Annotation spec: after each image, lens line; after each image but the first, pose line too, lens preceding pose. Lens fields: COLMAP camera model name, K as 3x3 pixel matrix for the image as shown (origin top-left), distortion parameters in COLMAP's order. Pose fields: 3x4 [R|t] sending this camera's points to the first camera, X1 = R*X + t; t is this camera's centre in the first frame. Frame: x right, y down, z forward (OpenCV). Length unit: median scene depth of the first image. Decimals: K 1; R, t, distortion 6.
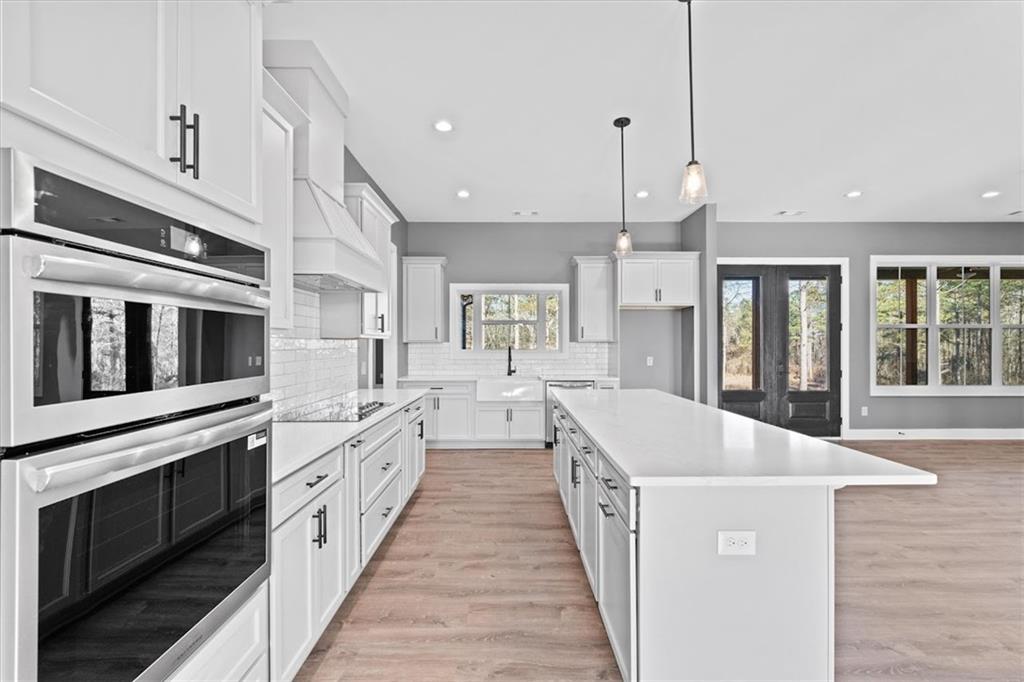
lens RADIAL K [[444.0, 0, 512.3], [0, 444.0, 343.7], [0, 0, 1]] dist [-0.005440, 0.001006]
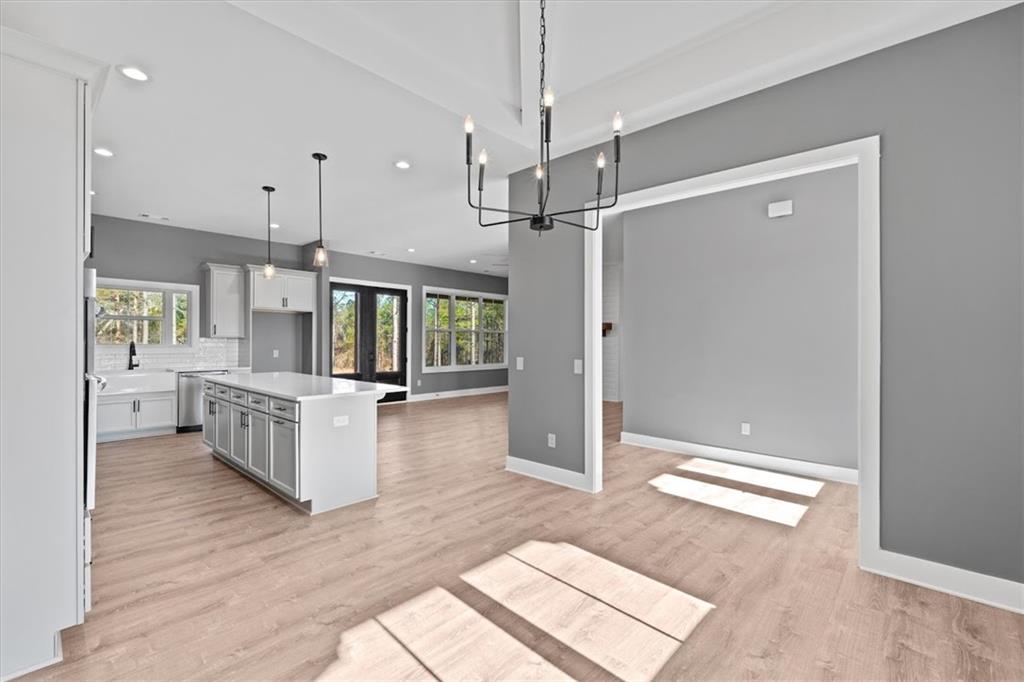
lens RADIAL K [[444.0, 0, 514.5], [0, 444.0, 343.8], [0, 0, 1]] dist [-0.005440, 0.001006]
pose [[0.670416, 0.000881, 0.741985, -0.170646], [-0.007351, 0.999958, 0.005454, 0.000076], [-0.741949, -0.009111, 0.670394, -0.343978]]
